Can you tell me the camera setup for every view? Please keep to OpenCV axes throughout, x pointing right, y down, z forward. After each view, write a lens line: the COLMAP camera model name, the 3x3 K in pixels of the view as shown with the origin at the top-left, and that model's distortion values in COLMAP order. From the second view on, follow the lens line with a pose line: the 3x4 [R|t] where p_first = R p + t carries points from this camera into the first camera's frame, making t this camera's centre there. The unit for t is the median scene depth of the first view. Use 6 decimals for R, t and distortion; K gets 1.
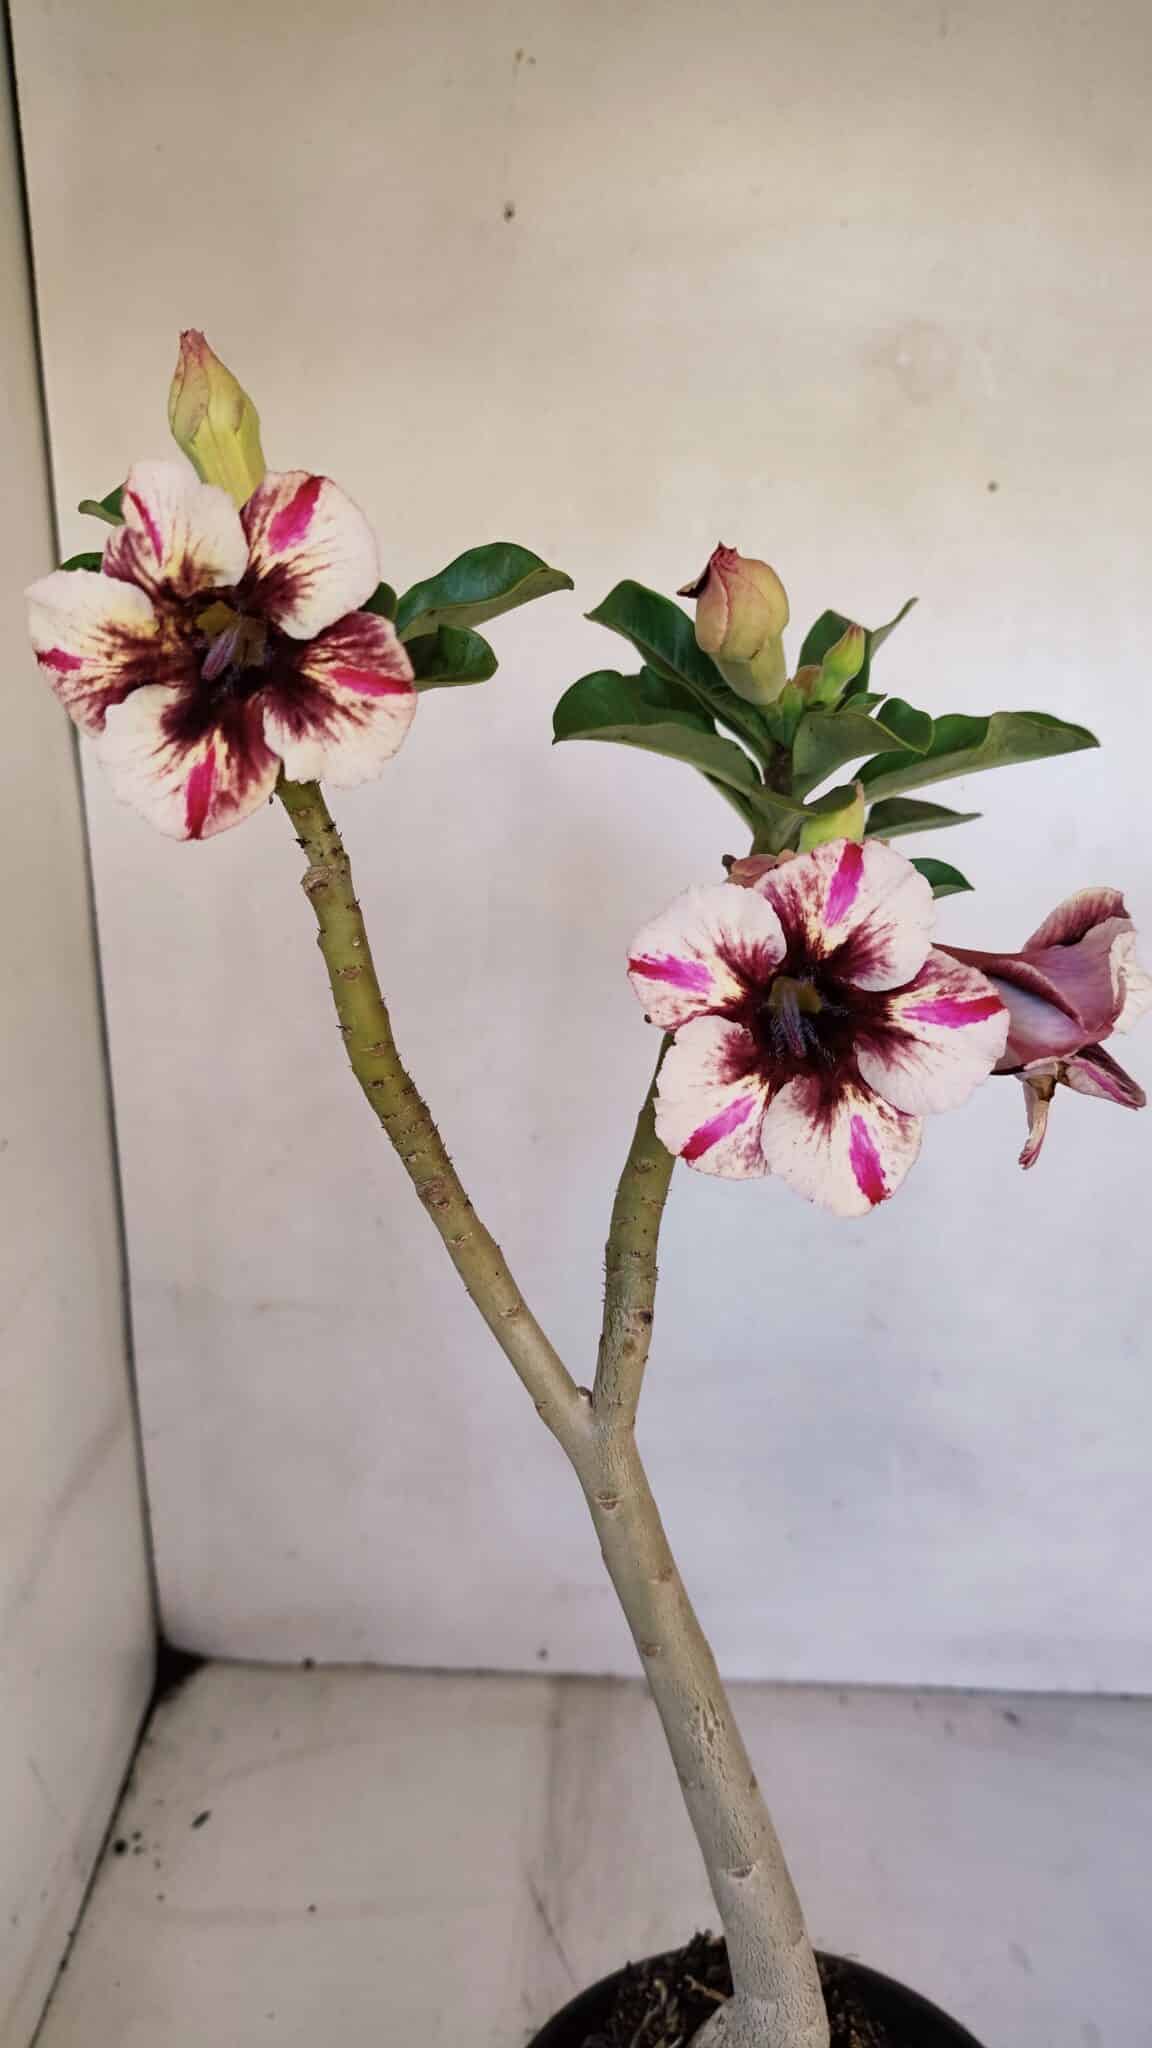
lens RADIAL K [[1554.5, 0, 581.9], [0, 1554.5, 1015.1], [0, 0, 1]] dist [0.097619, -0.237094]
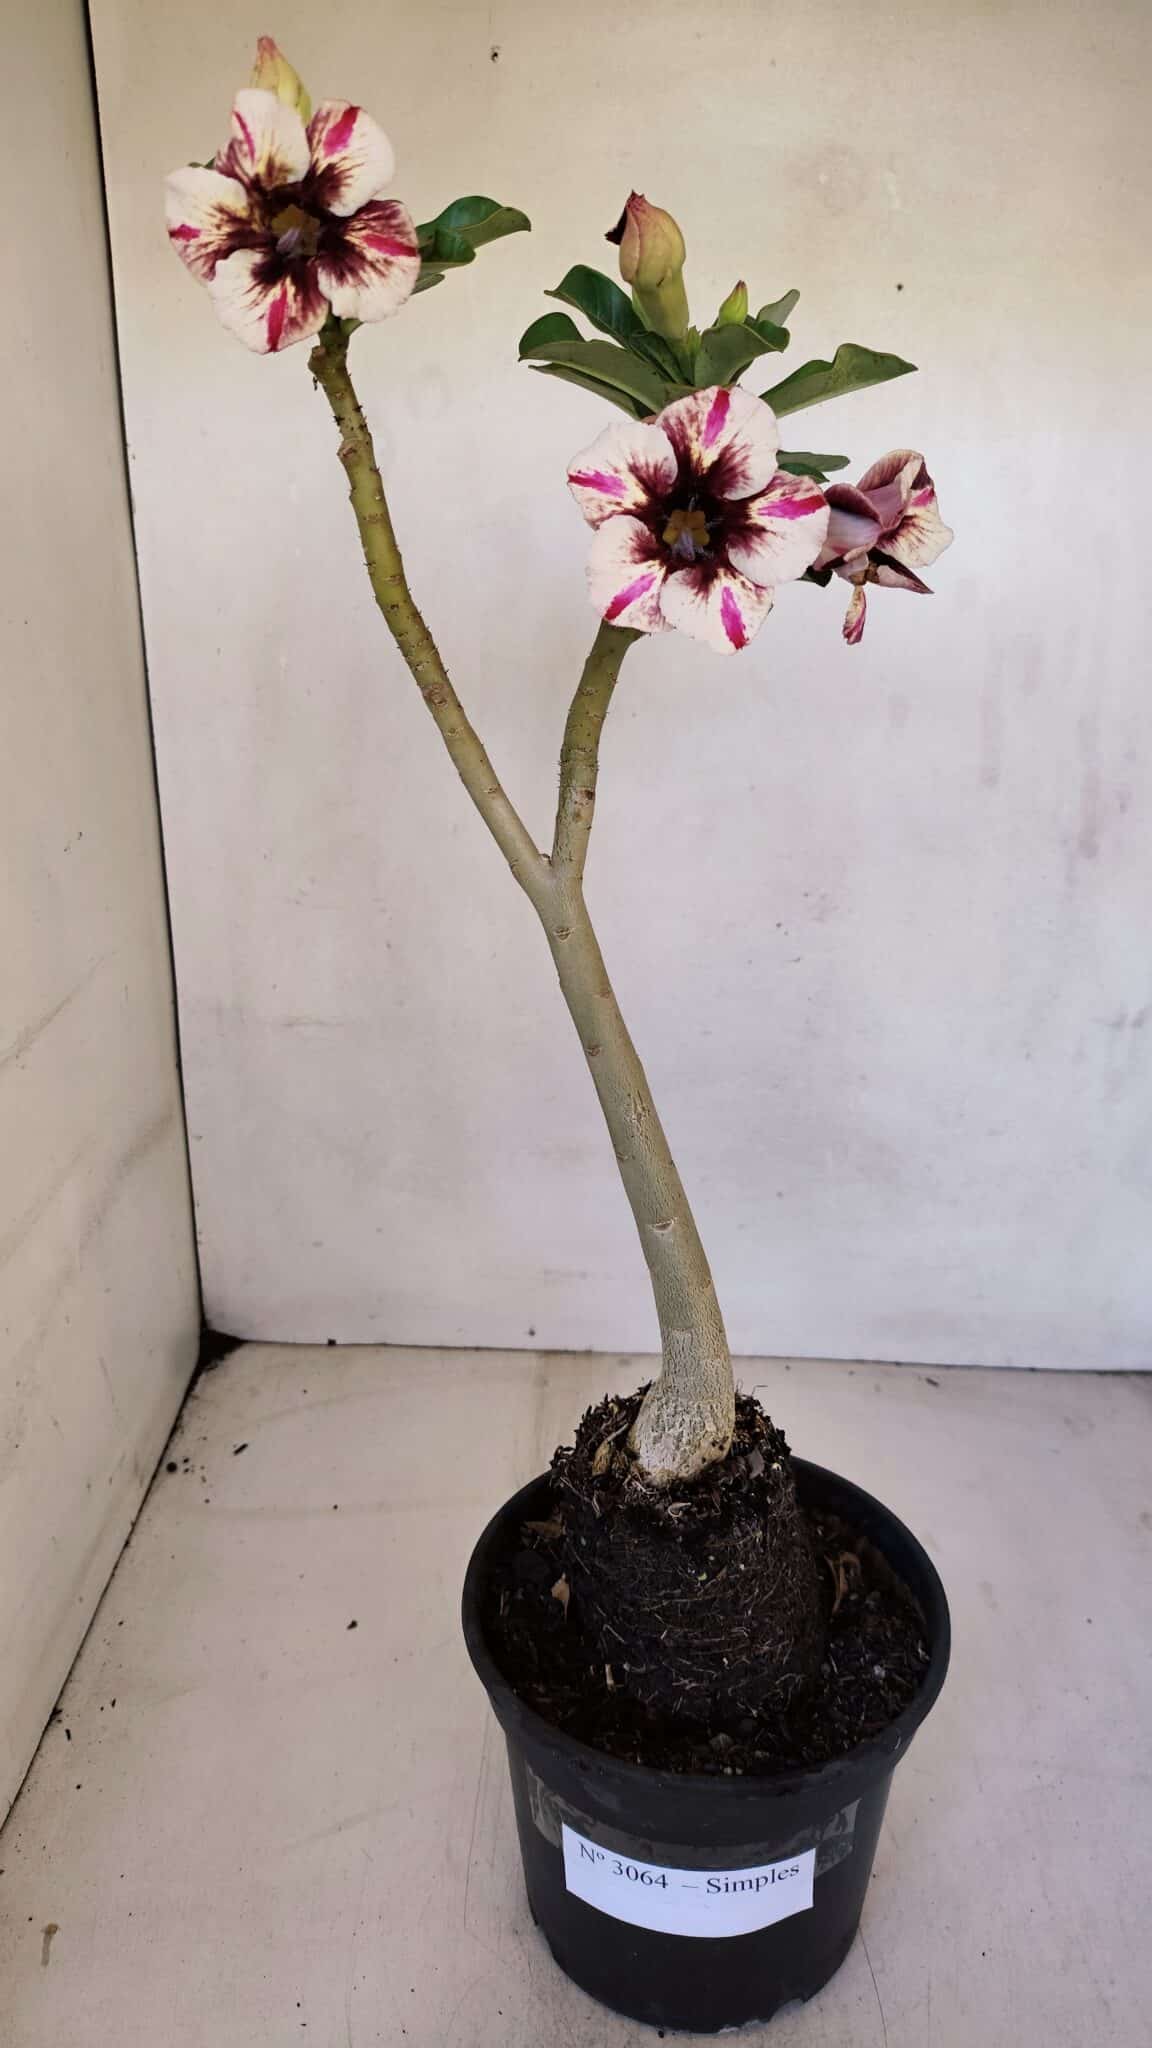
lens RADIAL K [[1530.5, 0, 582.0], [0, 1530.5, 1008.7], [0, 0, 1]] dist [0.142383, -0.310758]
pose [[0.999996, -0.002679, 0.000055, 0.041572], [0.002678, 0.999768, 0.021391, 0.428200], [-0.000112, -0.021391, 0.999771, -0.446023]]
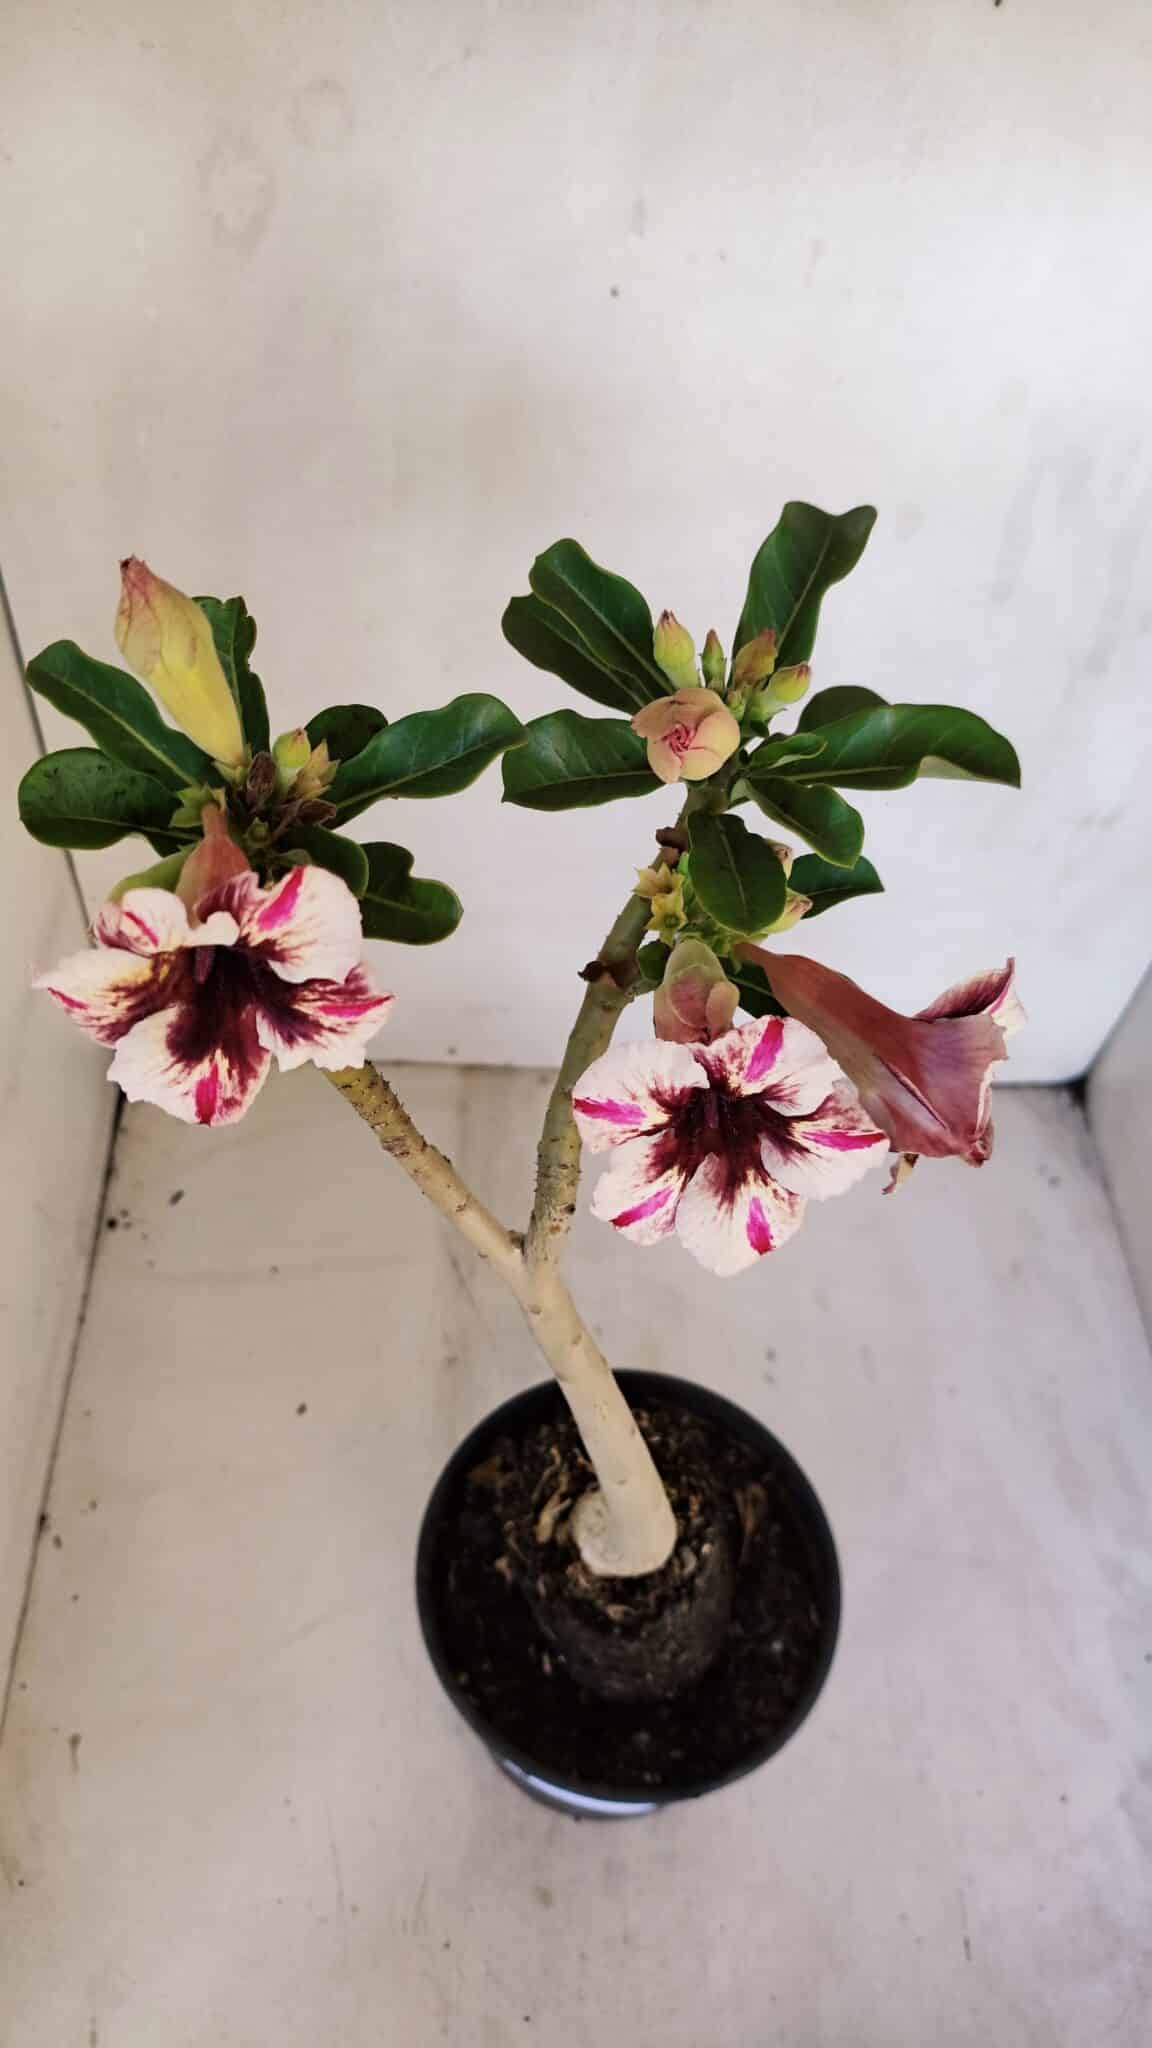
lens RADIAL K [[1550.0, 0, 557.1], [0, 1550.0, 1025.0], [0, 0, 1]] dist [0.037622, -0.004513]
pose [[0.998144, 0.000846, 0.060893, -0.052192], [-0.032775, 0.850208, 0.525426, -0.686306], [-0.051327, -0.526446, 0.848658, 0.052799]]
